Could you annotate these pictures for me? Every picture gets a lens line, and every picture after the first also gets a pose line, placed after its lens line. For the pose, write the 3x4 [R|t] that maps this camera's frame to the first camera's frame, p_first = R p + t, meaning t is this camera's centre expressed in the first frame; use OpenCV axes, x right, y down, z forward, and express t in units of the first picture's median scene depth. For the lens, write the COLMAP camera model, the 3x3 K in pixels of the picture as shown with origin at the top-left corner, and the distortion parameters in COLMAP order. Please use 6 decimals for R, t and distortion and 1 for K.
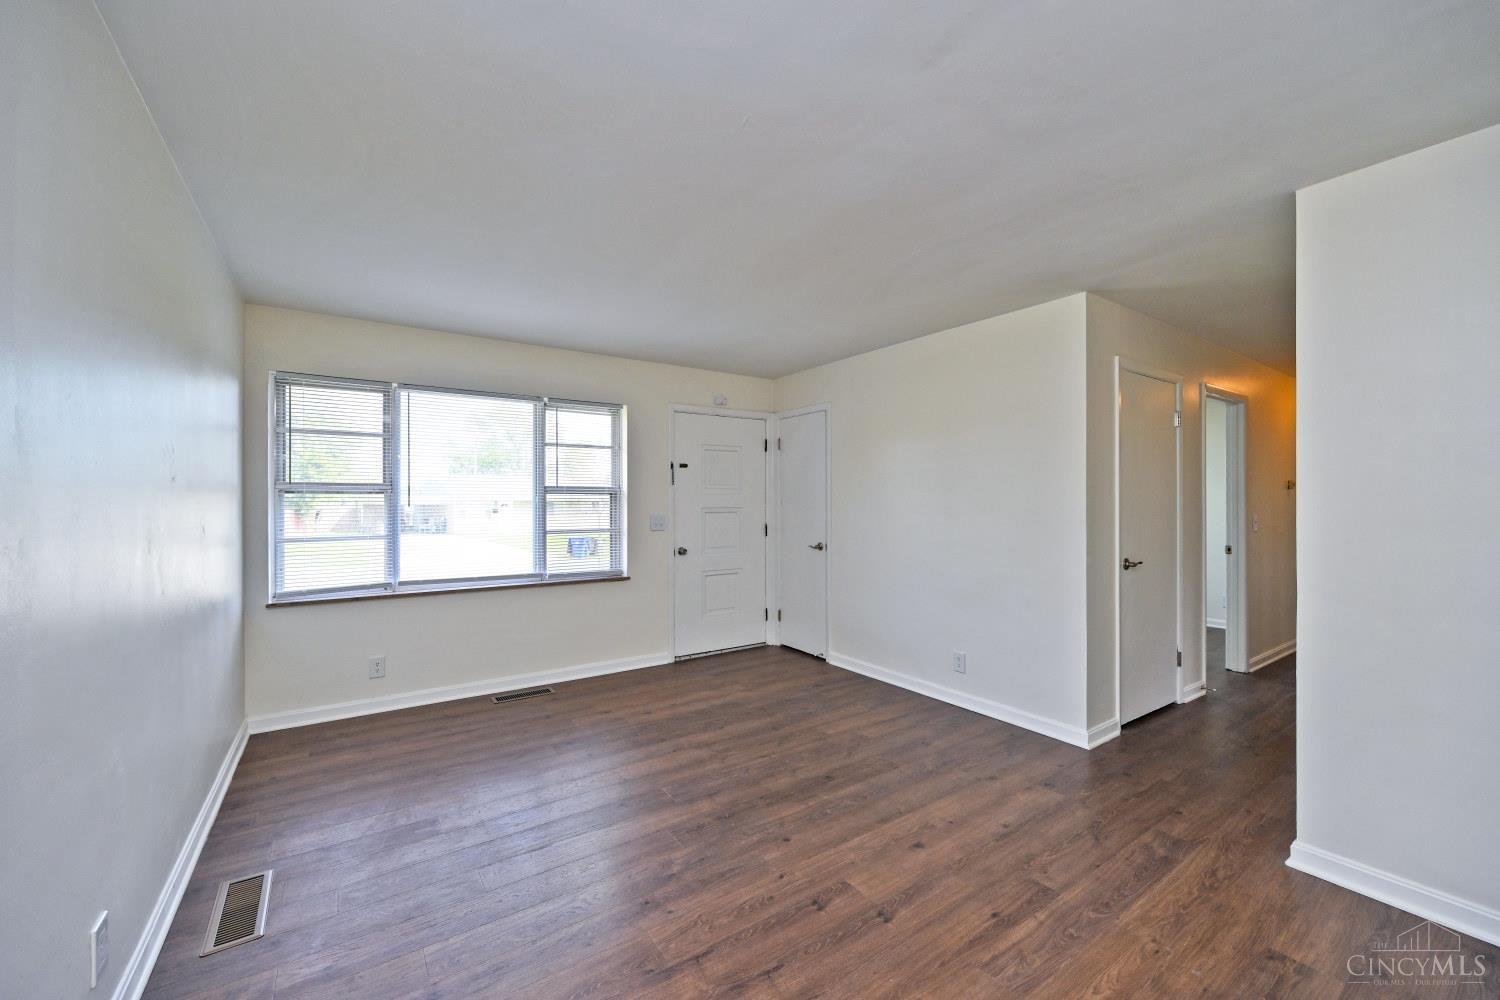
lens RADIAL K [[592.9, 0, 754.2], [0, 592.9, 499.2], [0, 0, 1]] dist [0.000506, 0.000322]
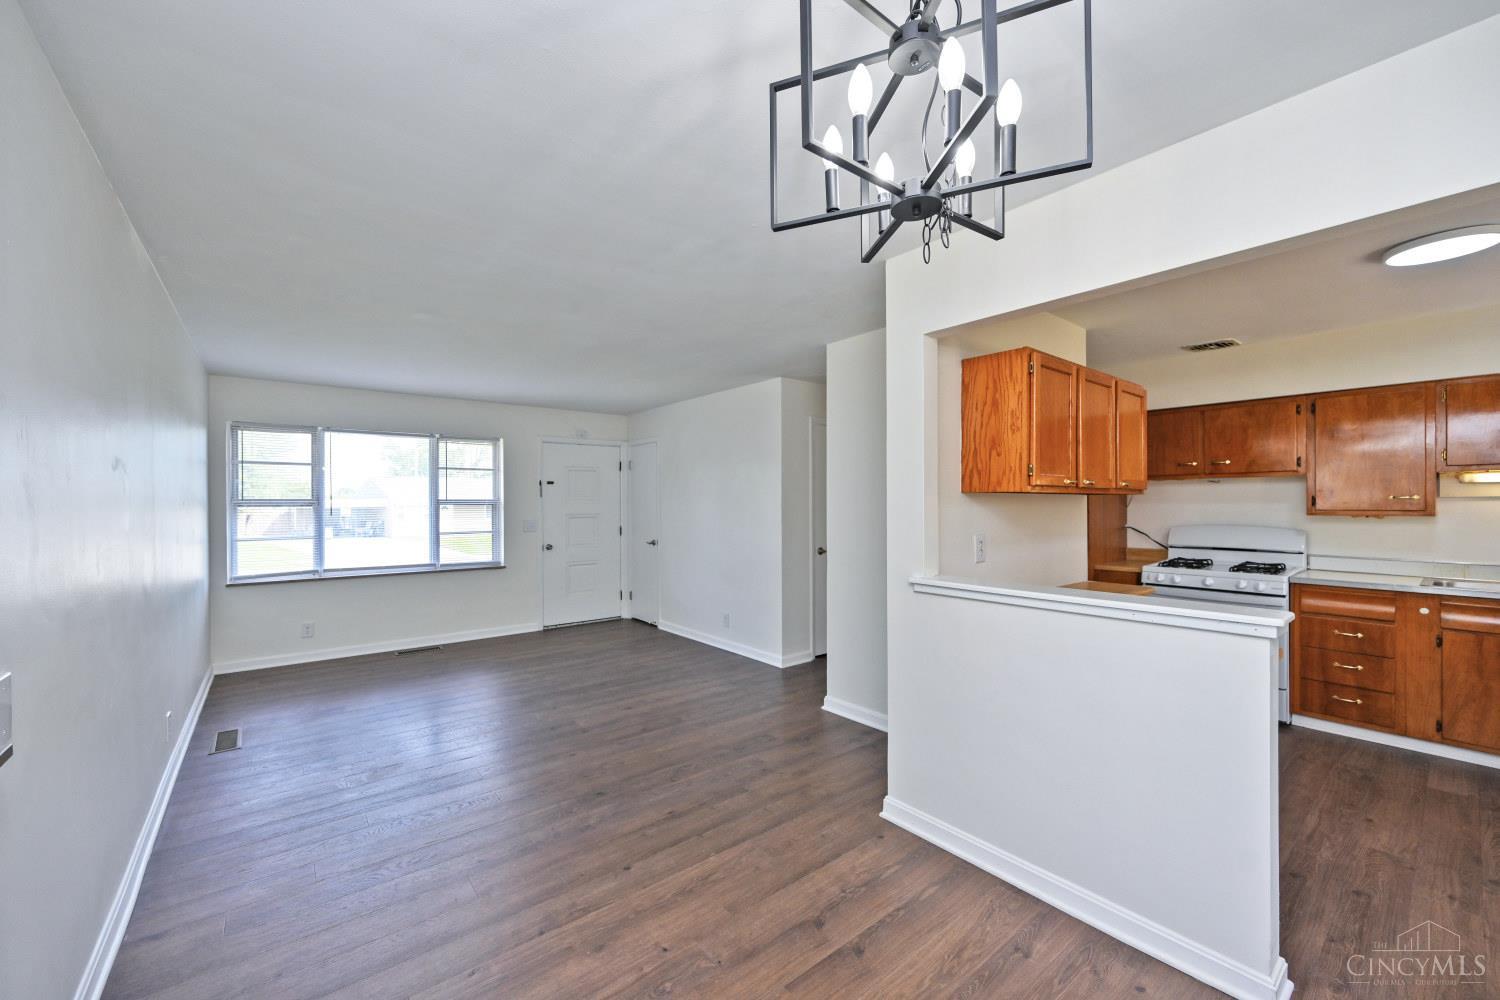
lens RADIAL K [[592.9, 0, 752.4], [0, 592.9, 503.0], [0, 0, 1]] dist [0.000506, 0.000322]
pose [[0.997416, -0.003059, 0.071781, 0.331794], [0.002802, 0.999989, 0.003677, -0.020606], [-0.071791, -0.003466, 0.997414, -0.501506]]
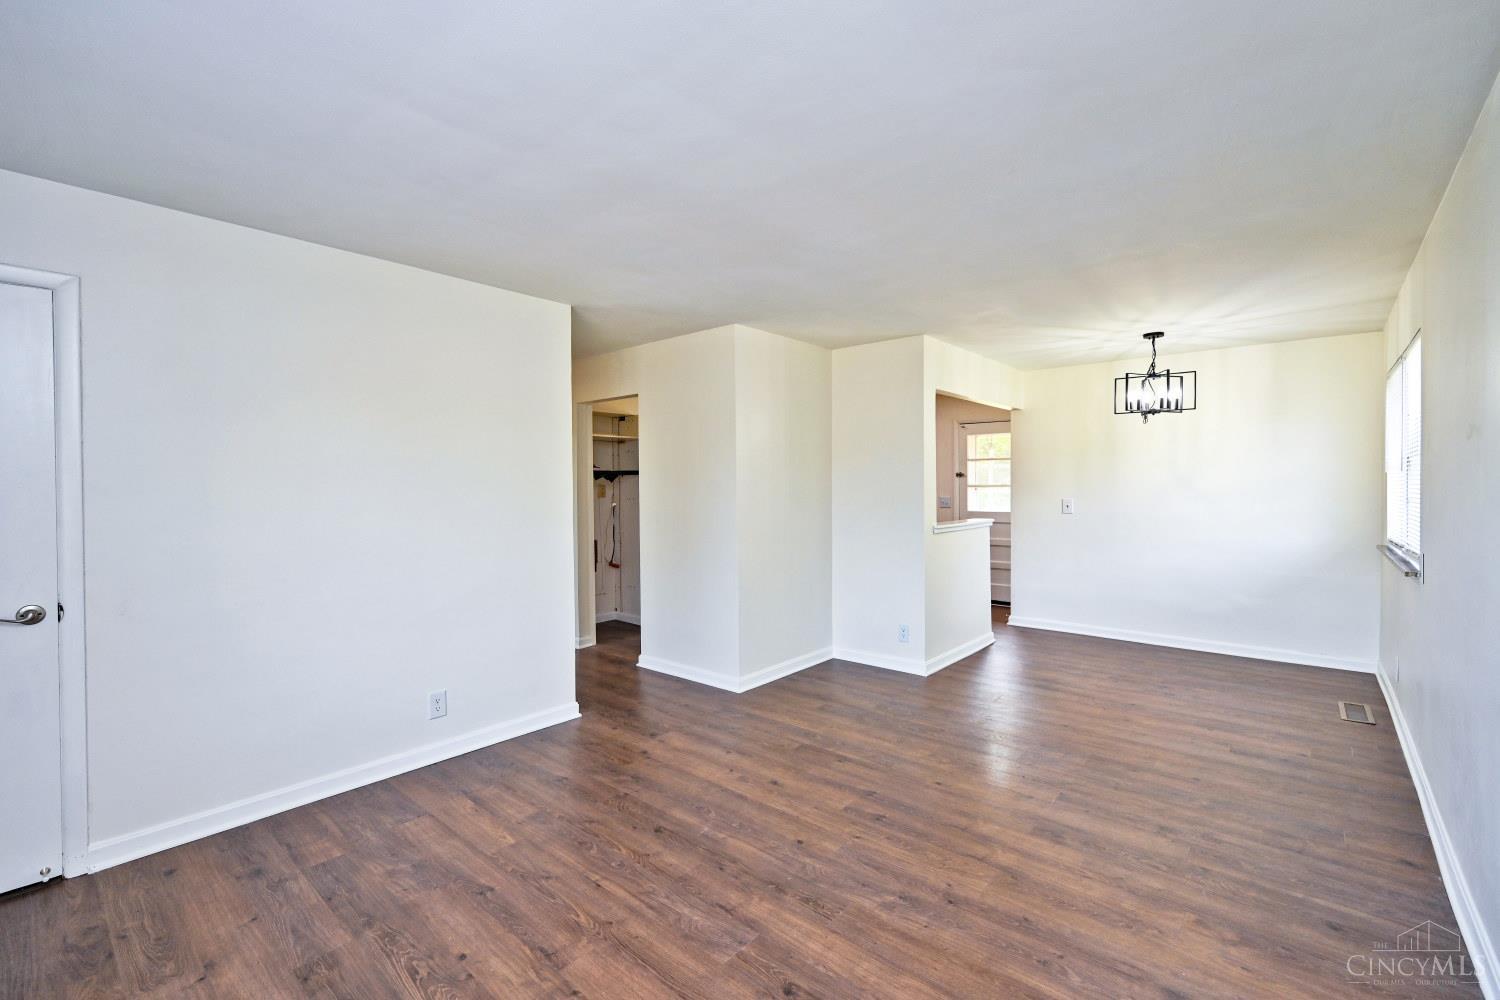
lens RADIAL K [[650.2, 0, 762.4], [0, 650.2, 492.8], [0, 0, 1]] dist [-0.000482, -0.000010]
pose [[-0.254851, -0.008521, 0.966943, -0.631591], [0.004900, 0.999937, 0.010103, -0.011590], [-0.966968, 0.007313, -0.254793, 0.866268]]
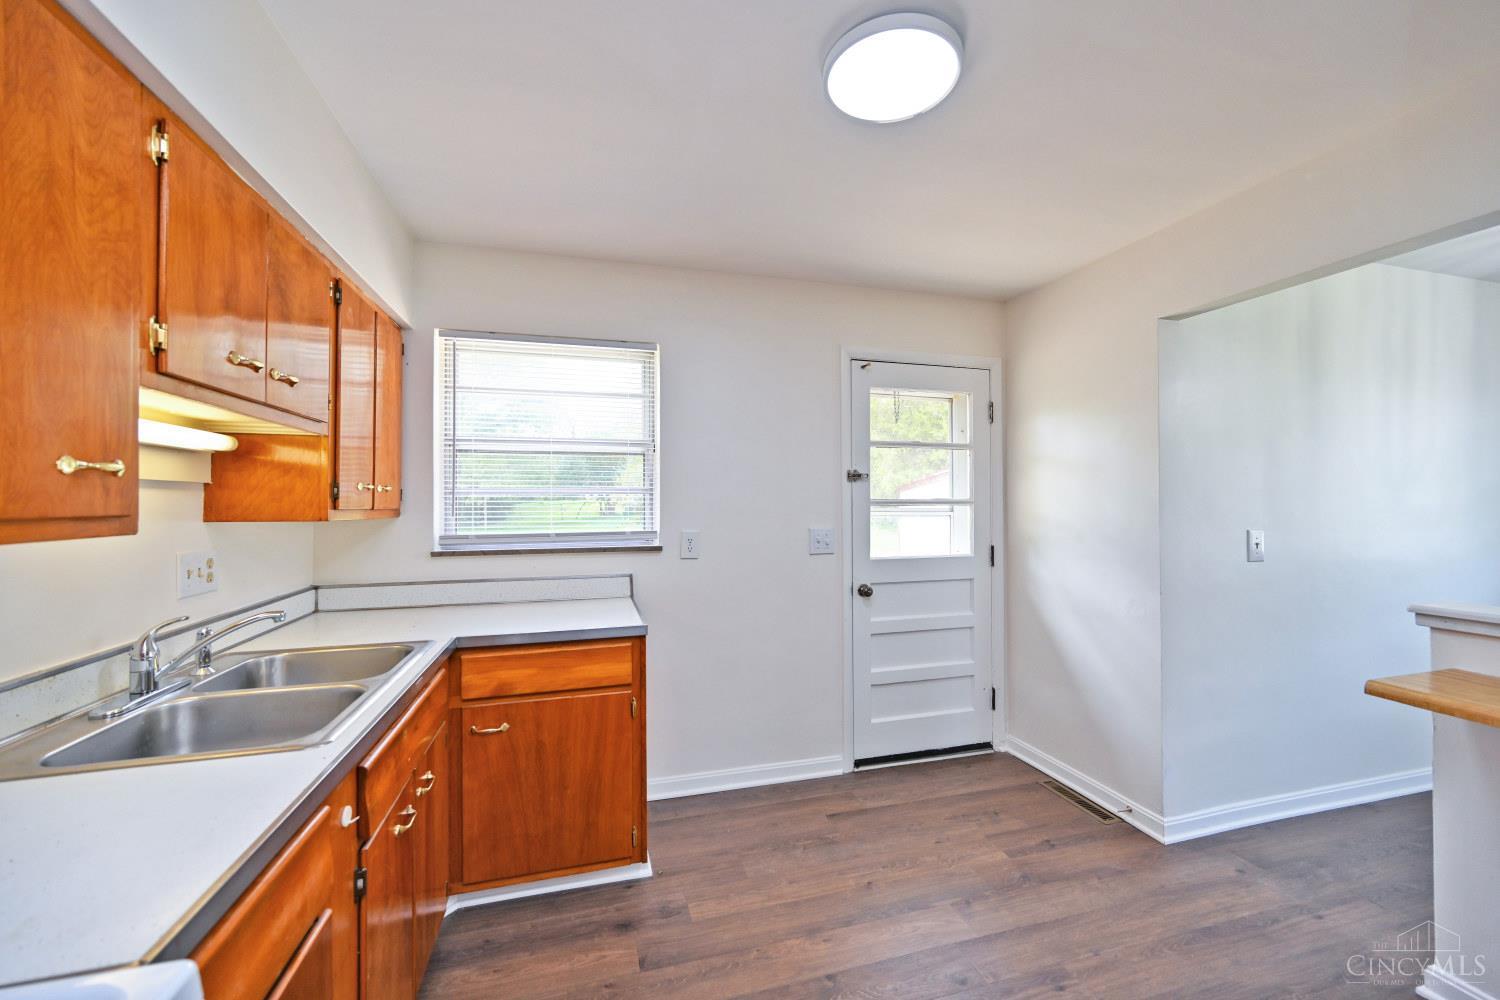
lens RADIAL K [[592.9, 0, 747.7], [0, 592.9, 498.0], [0, 0, 1]] dist [0.000506, 0.000322]
pose [[-0.945196, 0.005334, 0.326459, 1.129711], [0.001942, 0.999941, -0.010716, -0.006566], [-0.326496, -0.009495, -0.945151, 0.543226]]
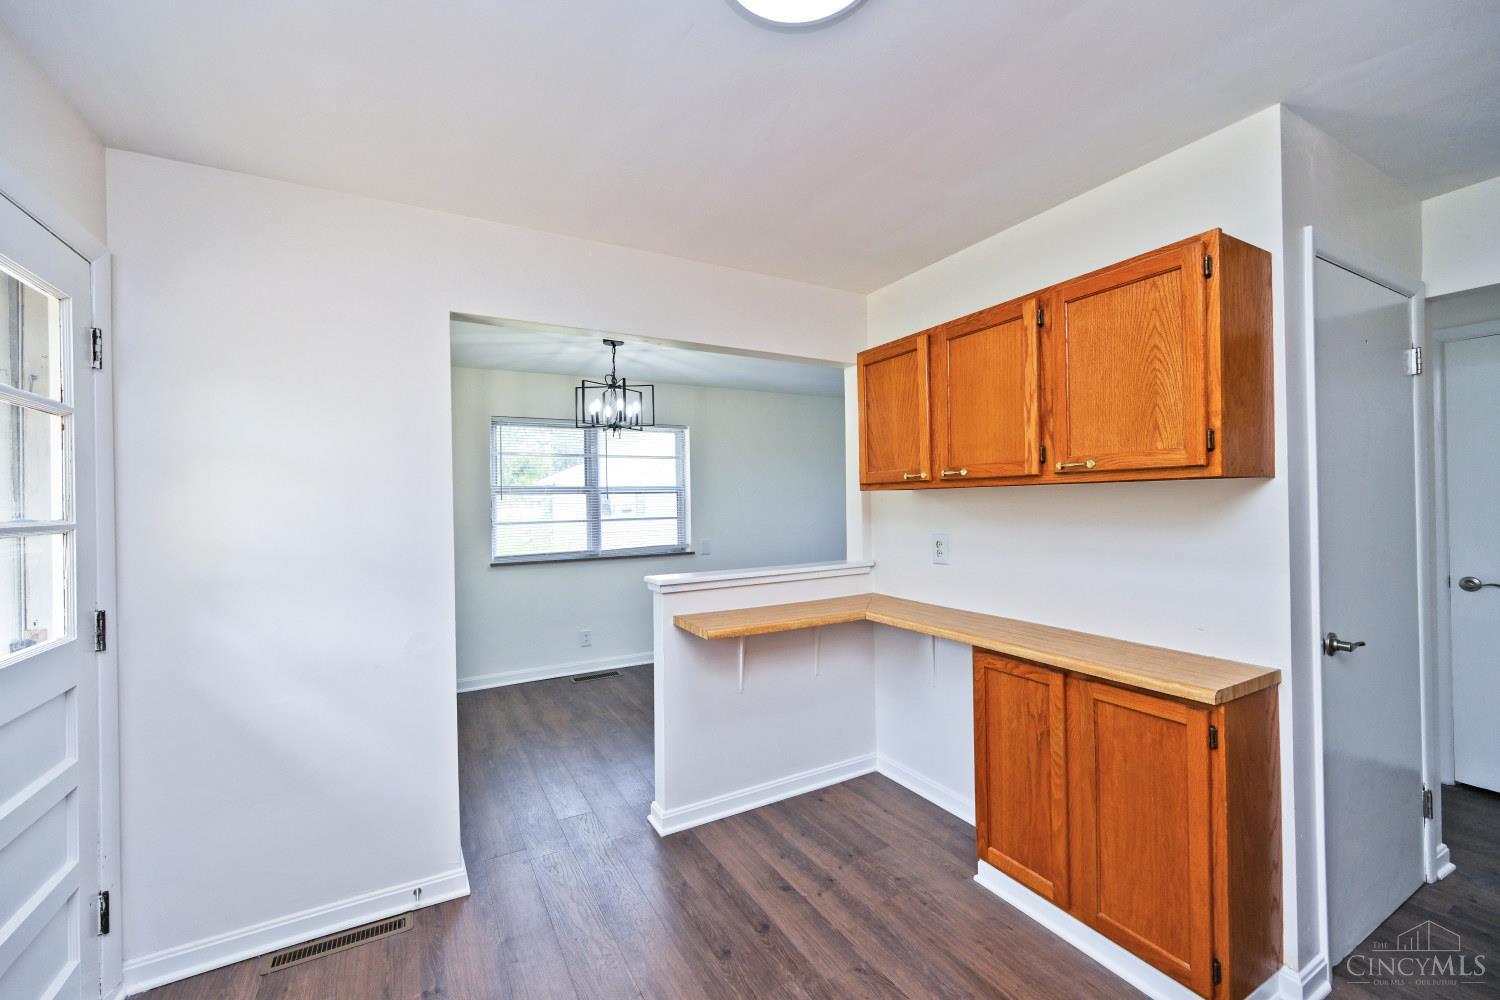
lens RADIAL K [[592.9, 0, 750.1], [0, 592.9, 499.1], [0, 0, 1]] dist [0.000506, 0.000322]
pose [[-0.099819, -0.004314, -0.994996, 1.476257], [0.019364, 0.999793, -0.006277, -0.017224], [0.994817, -0.019893, -0.099715, 0.118904]]
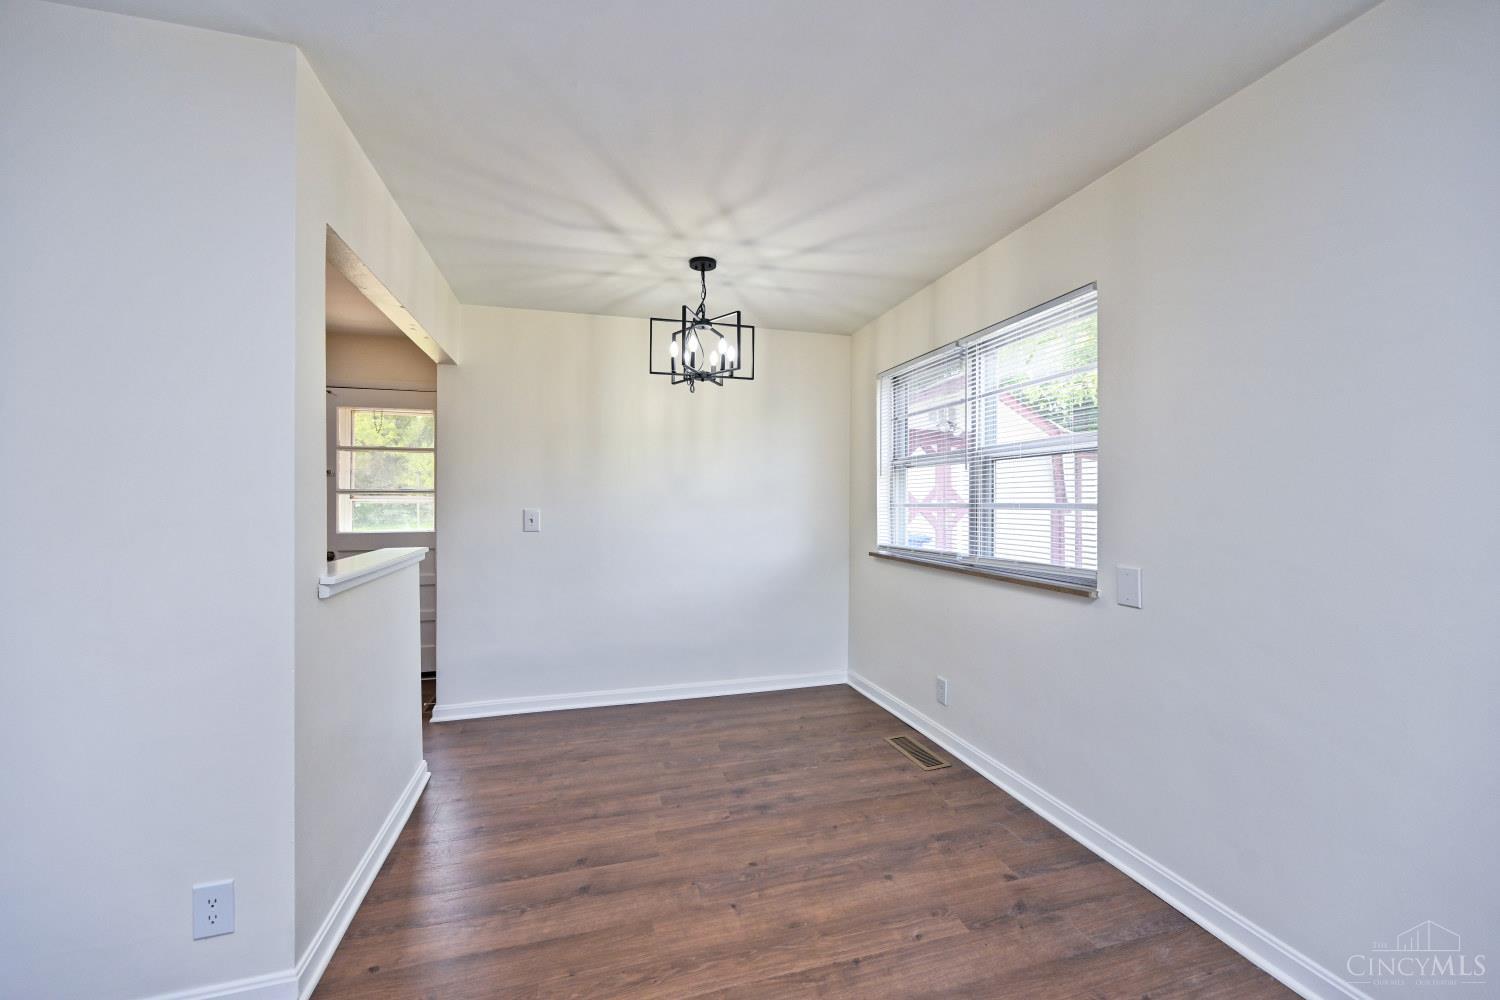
lens RADIAL K [[592.9, 0, 757.2], [0, 592.9, 497.6], [0, 0, 1]] dist [0.000506, 0.000322]
pose [[-0.948224, 0.004728, 0.317567, 0.102488], [0.003222, 0.999981, -0.005266, 0.011168], [-0.317586, -0.003970, -0.948221, 0.514386]]
